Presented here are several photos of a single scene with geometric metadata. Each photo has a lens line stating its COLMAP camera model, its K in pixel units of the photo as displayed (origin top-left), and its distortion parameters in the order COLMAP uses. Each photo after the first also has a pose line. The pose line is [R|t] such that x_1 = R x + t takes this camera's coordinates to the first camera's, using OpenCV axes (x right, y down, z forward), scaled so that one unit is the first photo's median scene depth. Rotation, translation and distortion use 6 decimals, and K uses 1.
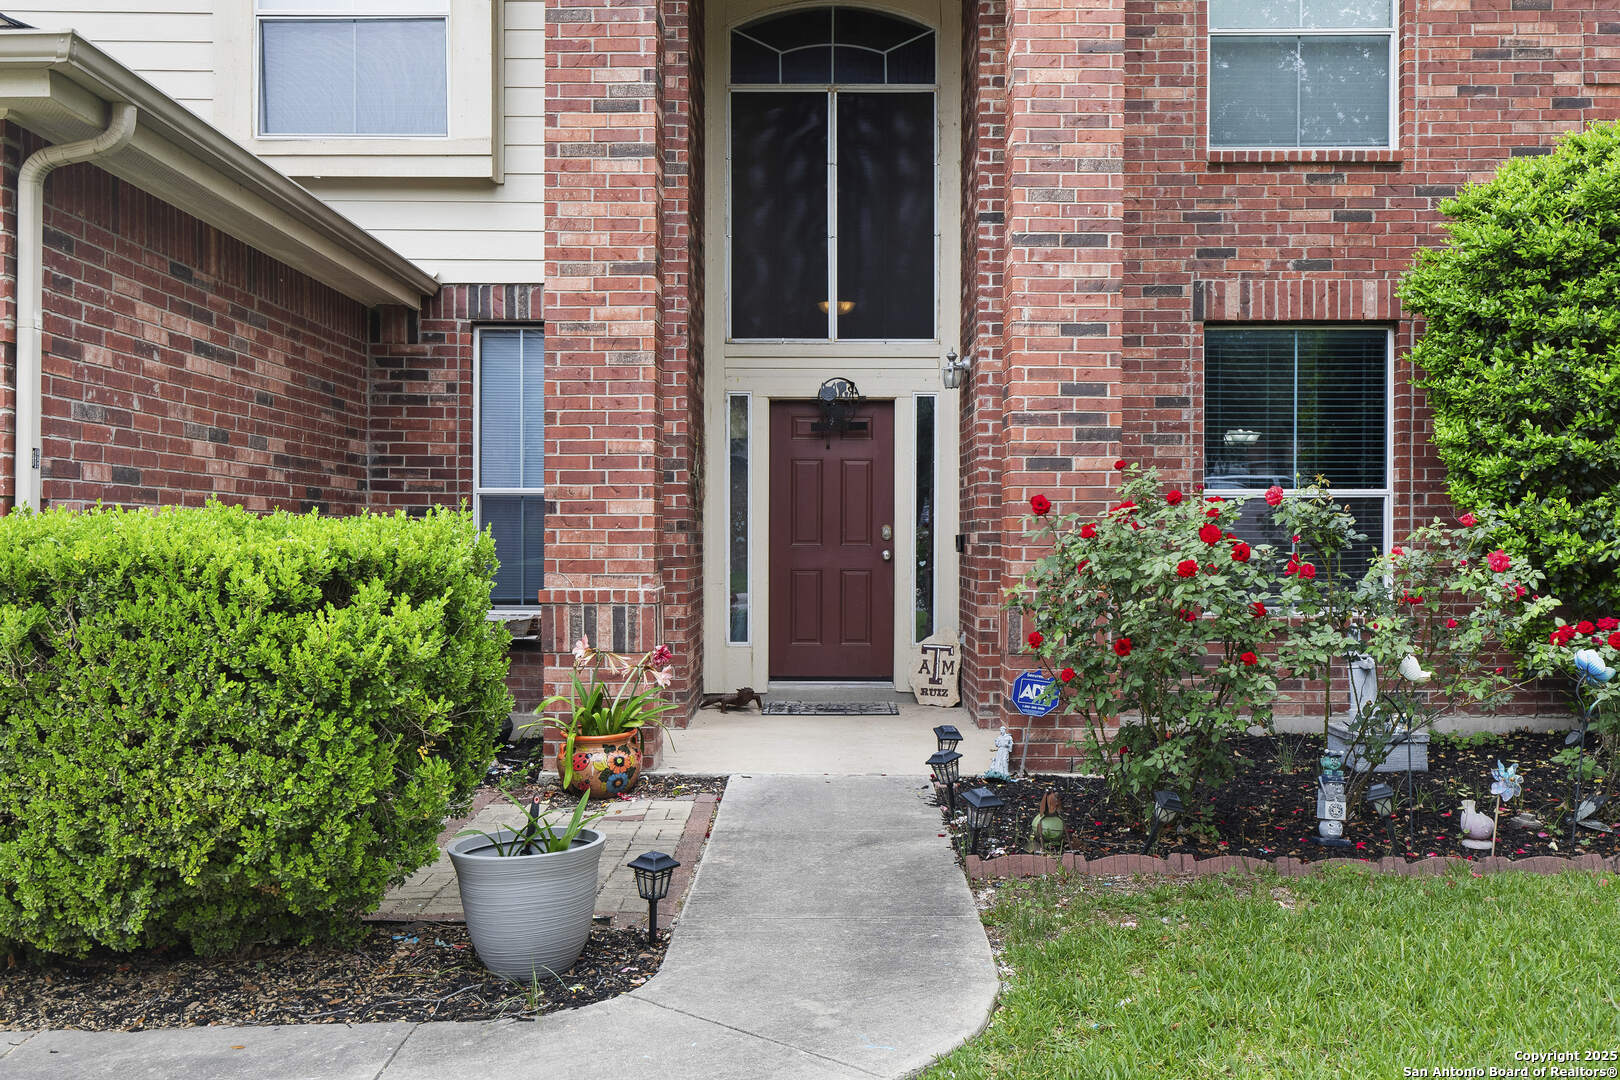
lens RADIAL K [[1623.5, 0, 808.6], [0, 1623.5, 548.5], [0, 0, 1]] dist [-0.011796, 0.000000]
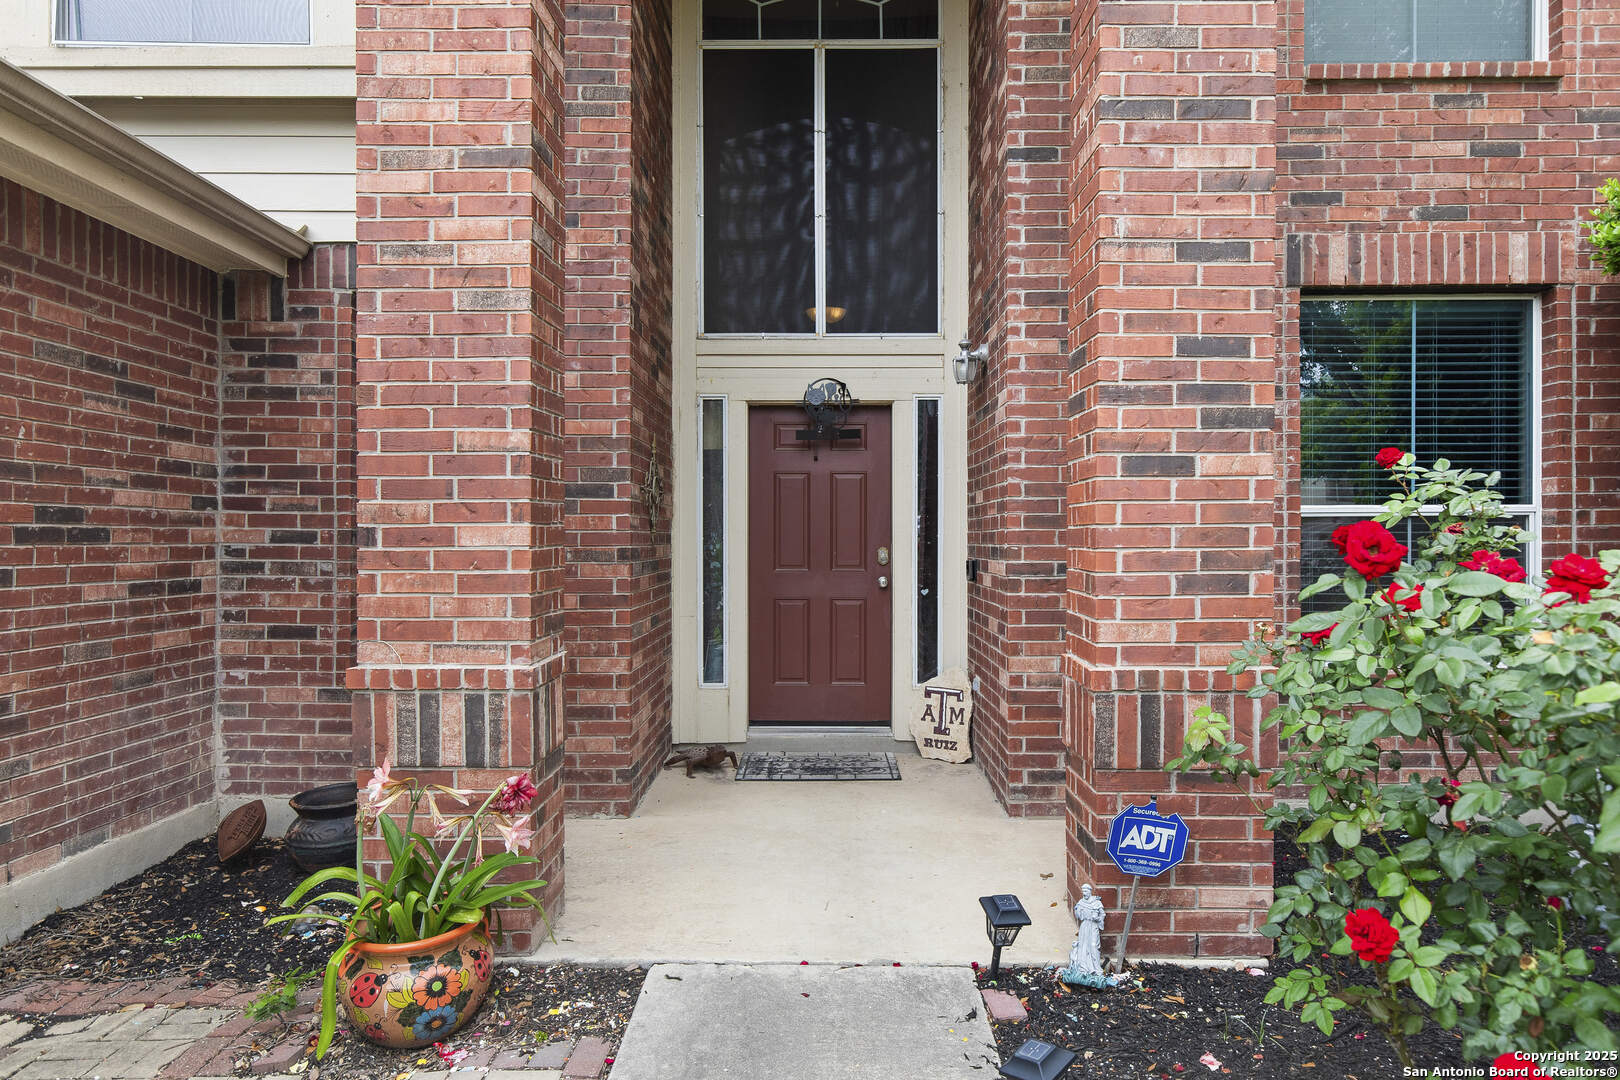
lens RADIAL K [[1028.9, 0, 806.8], [0, 1028.9, 531.2], [0, 0, 1]] dist [0.005242, 0.000906]
pose [[0.999970, -0.002539, -0.007287, 0.012678], [0.002446, 0.999917, -0.012682, -0.018754], [0.007318, 0.012664, 0.999893, 0.511006]]
